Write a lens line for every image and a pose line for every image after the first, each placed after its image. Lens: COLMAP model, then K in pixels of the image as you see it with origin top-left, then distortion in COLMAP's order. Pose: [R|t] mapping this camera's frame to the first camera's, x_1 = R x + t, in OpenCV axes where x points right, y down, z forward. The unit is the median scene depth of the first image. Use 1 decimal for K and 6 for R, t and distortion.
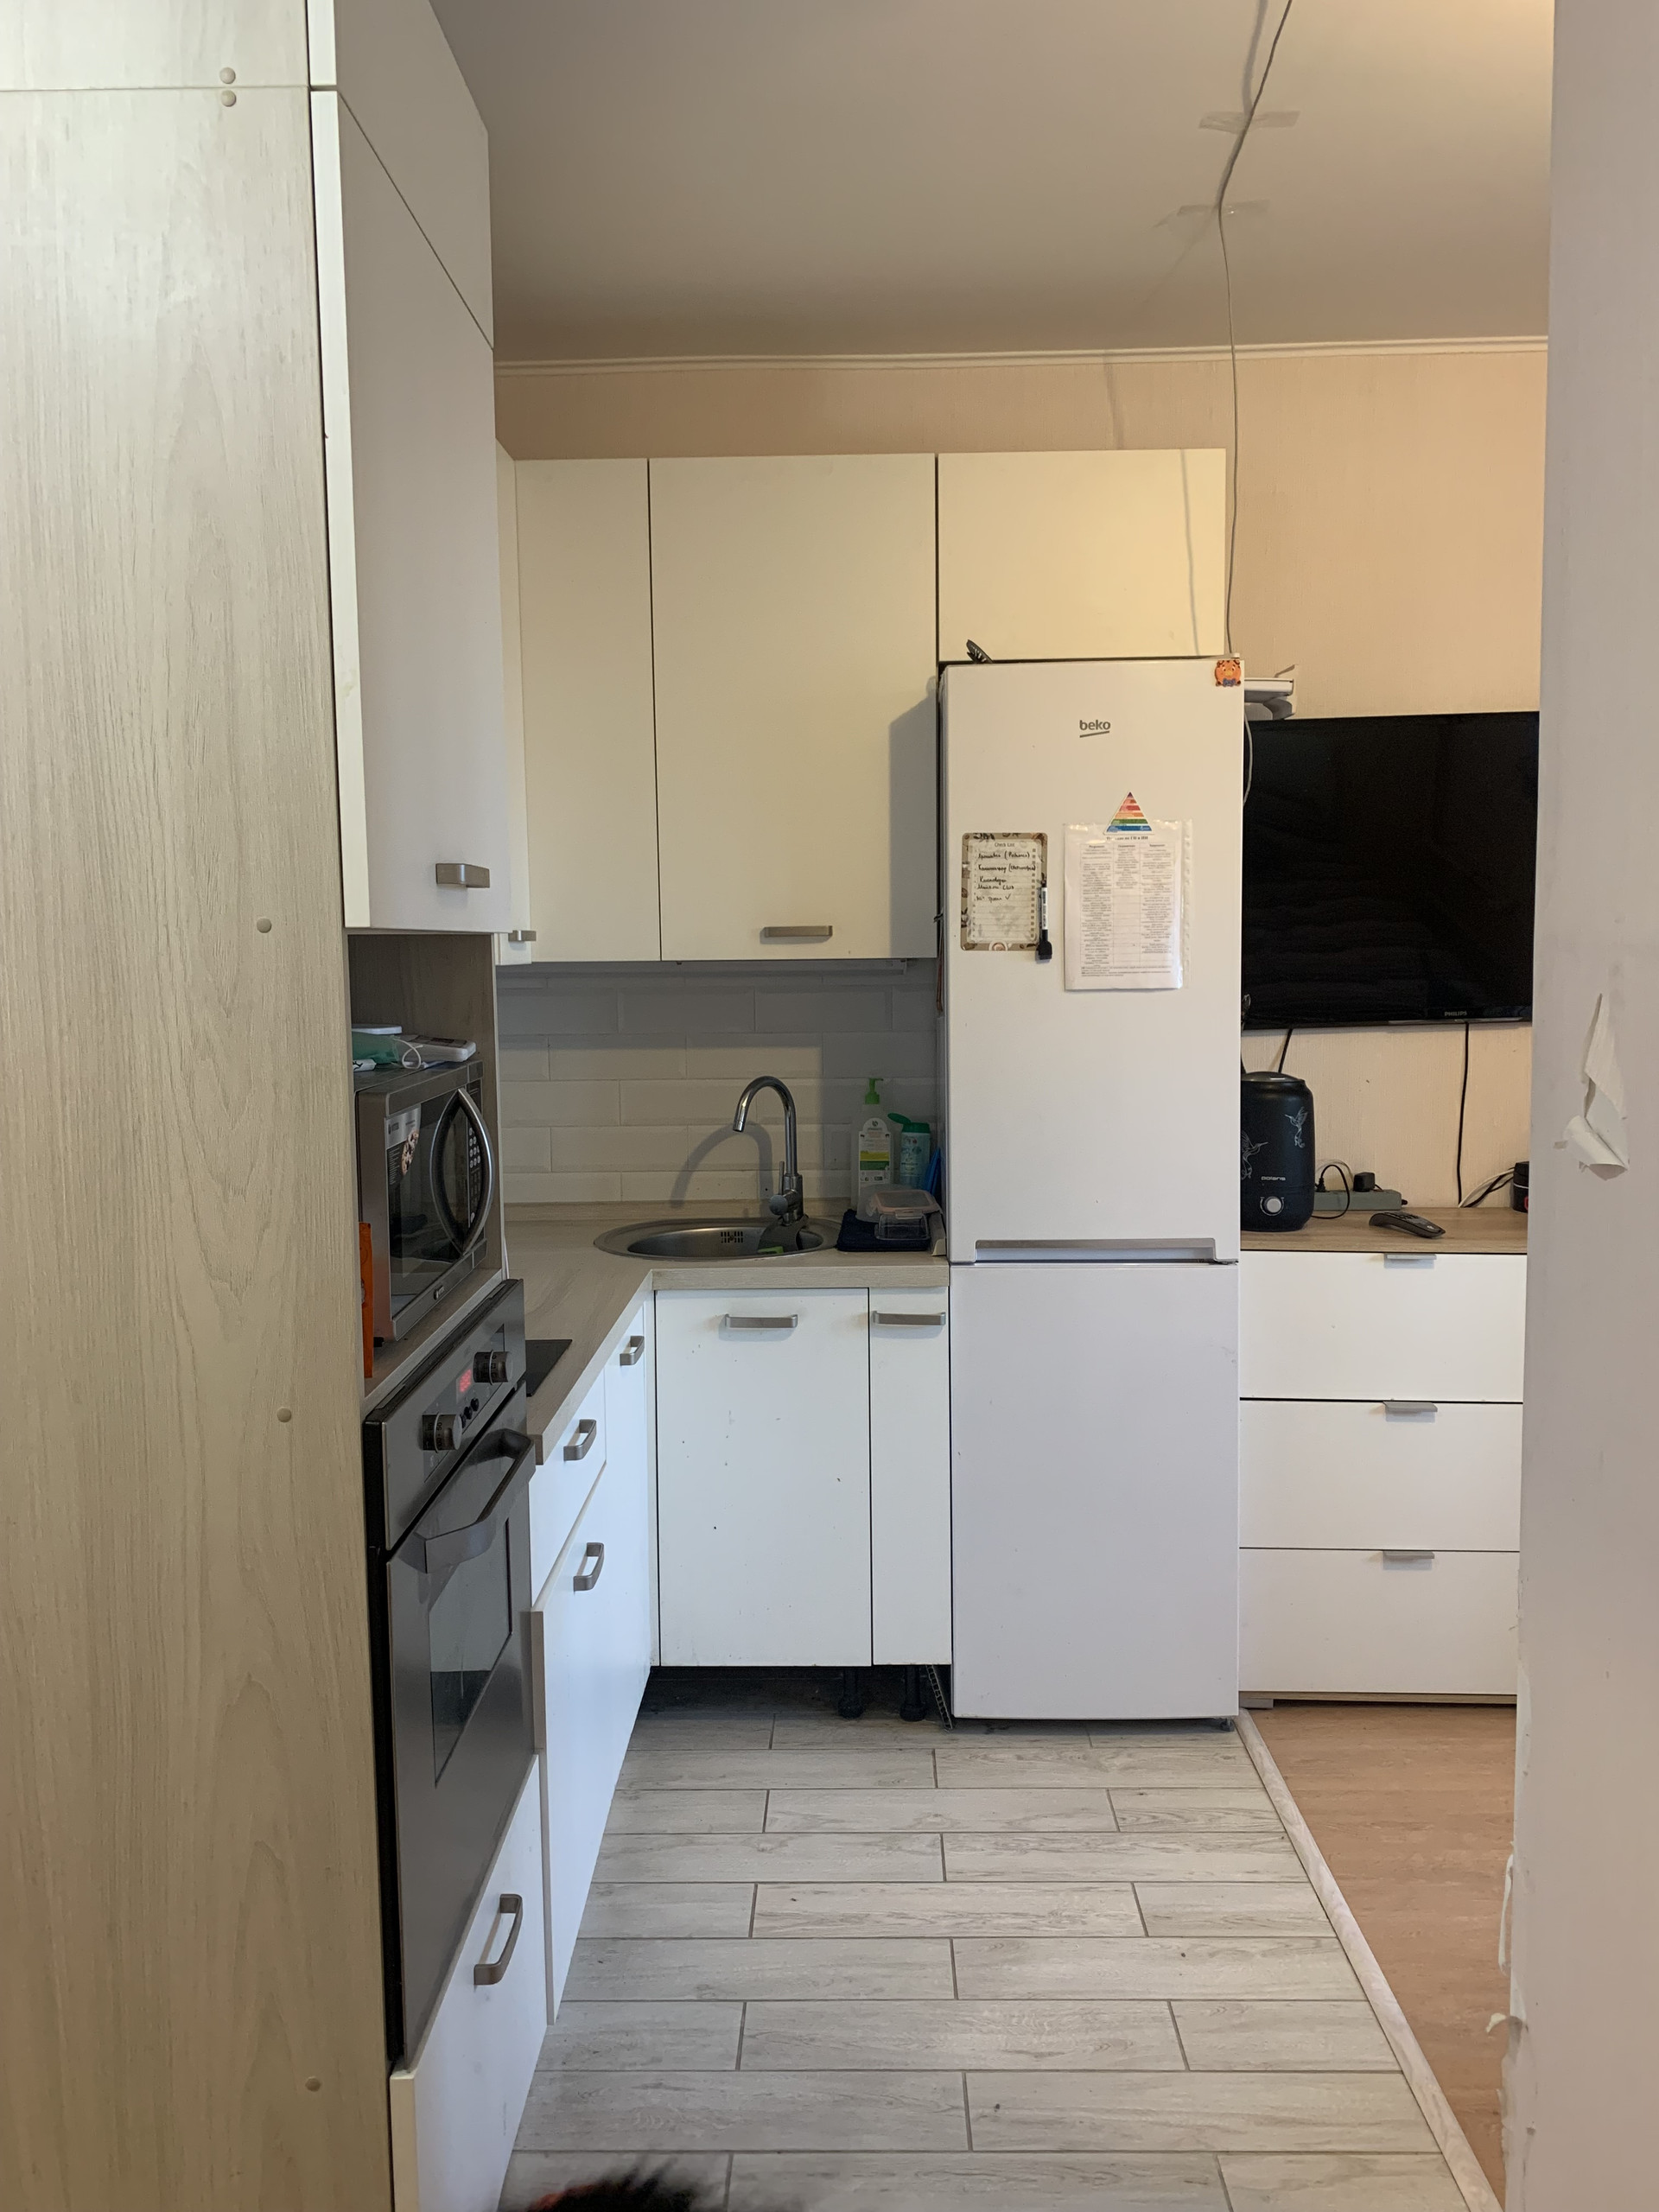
lens RADIAL K [[1693.9, 0, 815.3], [0, 1693.9, 1105.8], [0, 0, 1]] dist [0.049217, -0.060526]
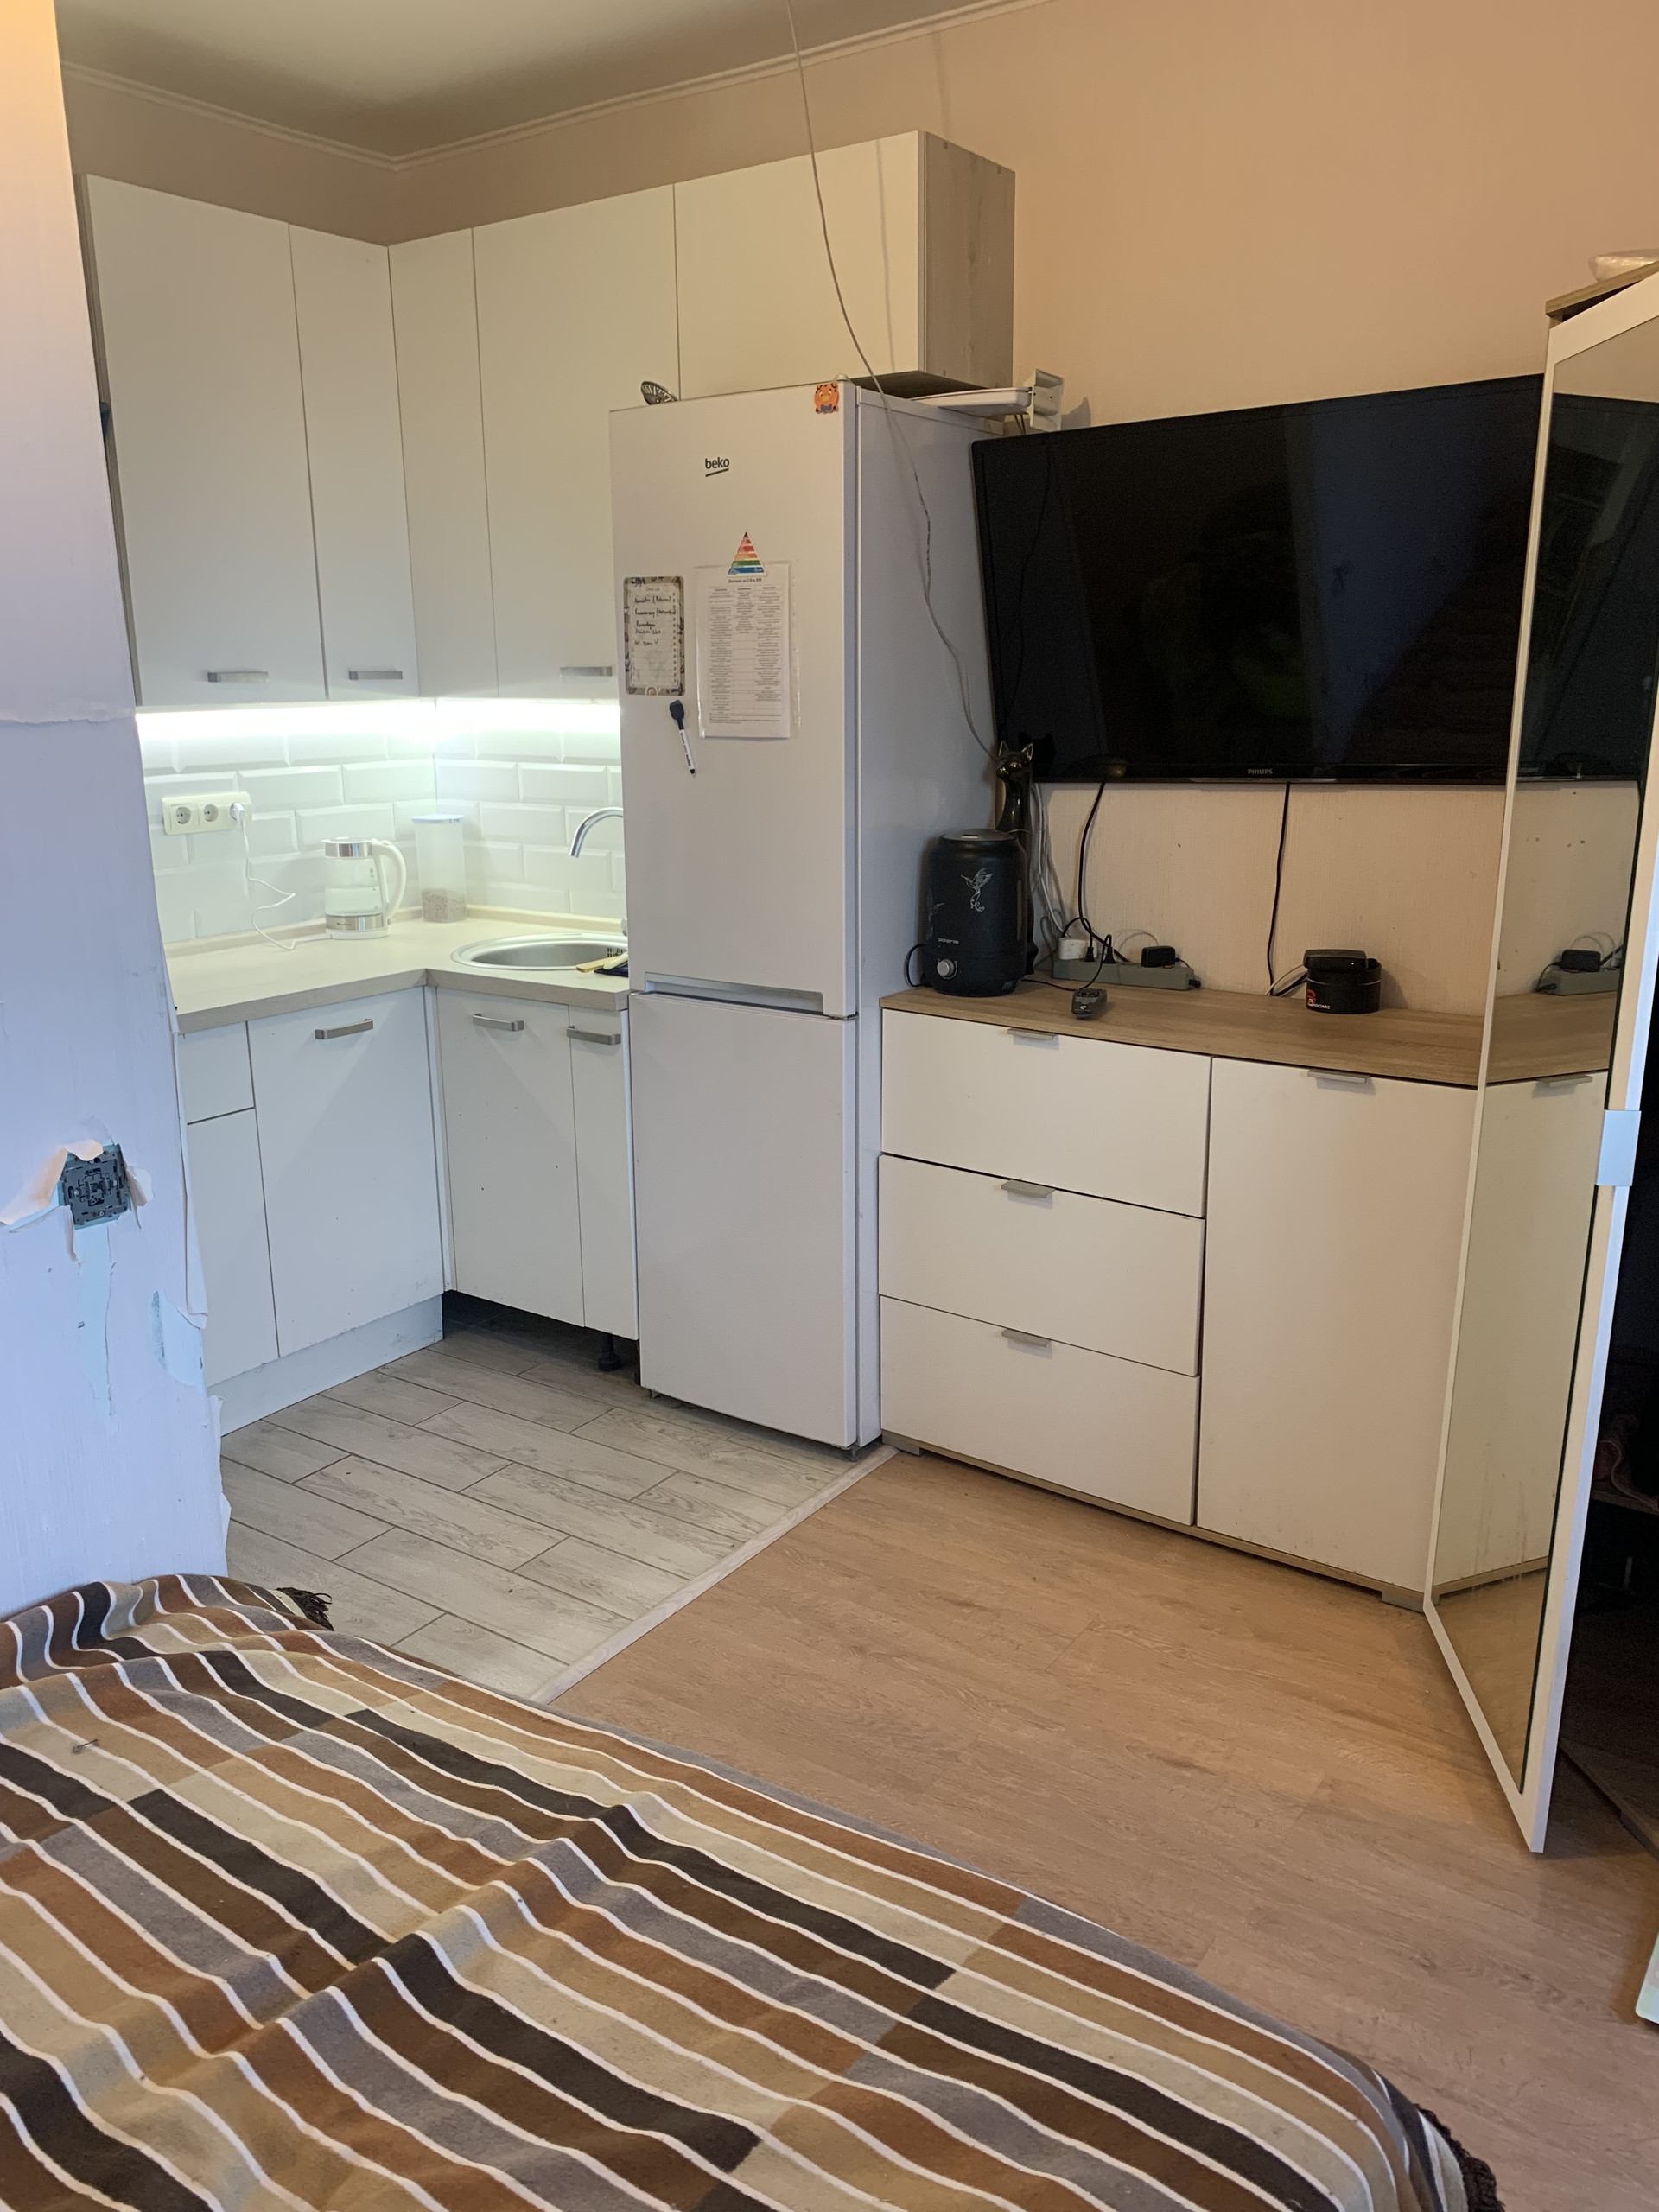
lens RADIAL K [[1693.9, 0, 850.7], [0, 1693.9, 1089.8], [0, 0, 1]] dist [0.049217, -0.060526]
pose [[0.836743, 0.140122, -0.529364, 0.801818], [-0.052184, 0.982711, 0.177638, -0.044767], [0.545103, -0.121013, 0.829589, 0.171582]]
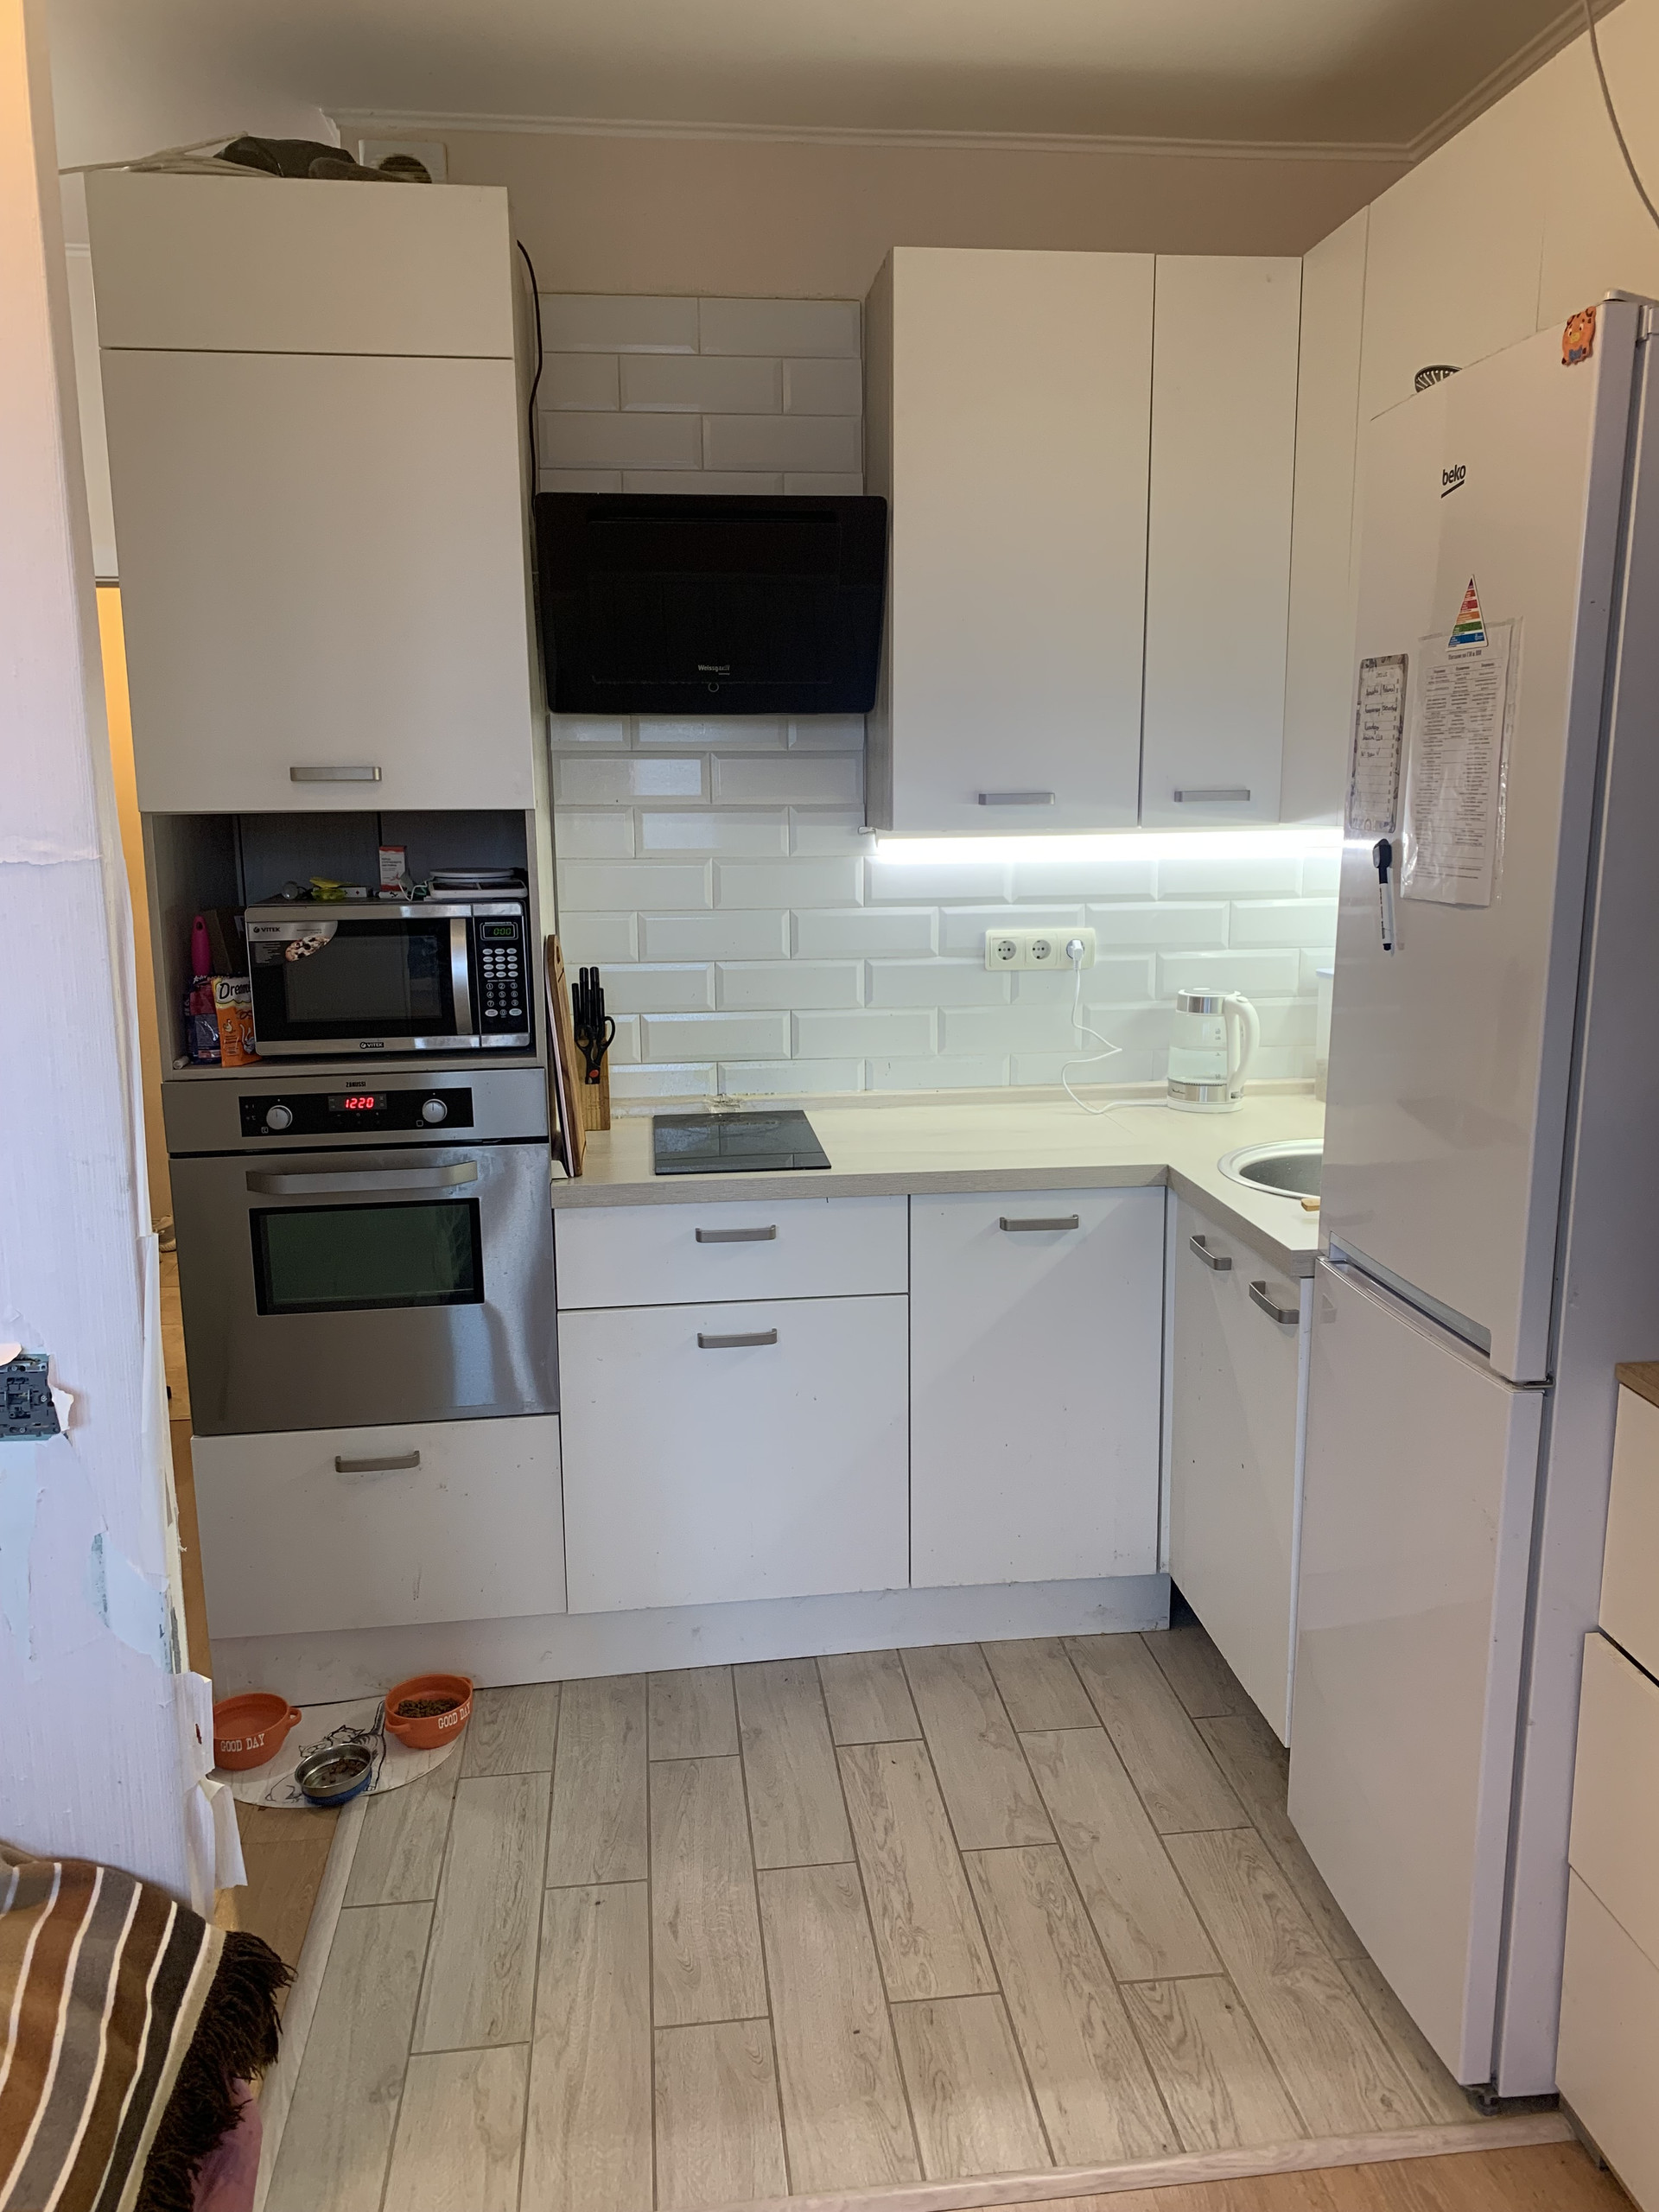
lens RADIAL K [[1693.9, 0, 835.6], [0, 1693.9, 1100.4], [0, 0, 1]] dist [0.049217, -0.060526]
pose [[0.140673, 0.196587, -0.970343, 0.782708], [-0.083588, 0.978947, 0.186212, -0.095358], [0.986521, 0.054914, 0.154144, 0.685954]]
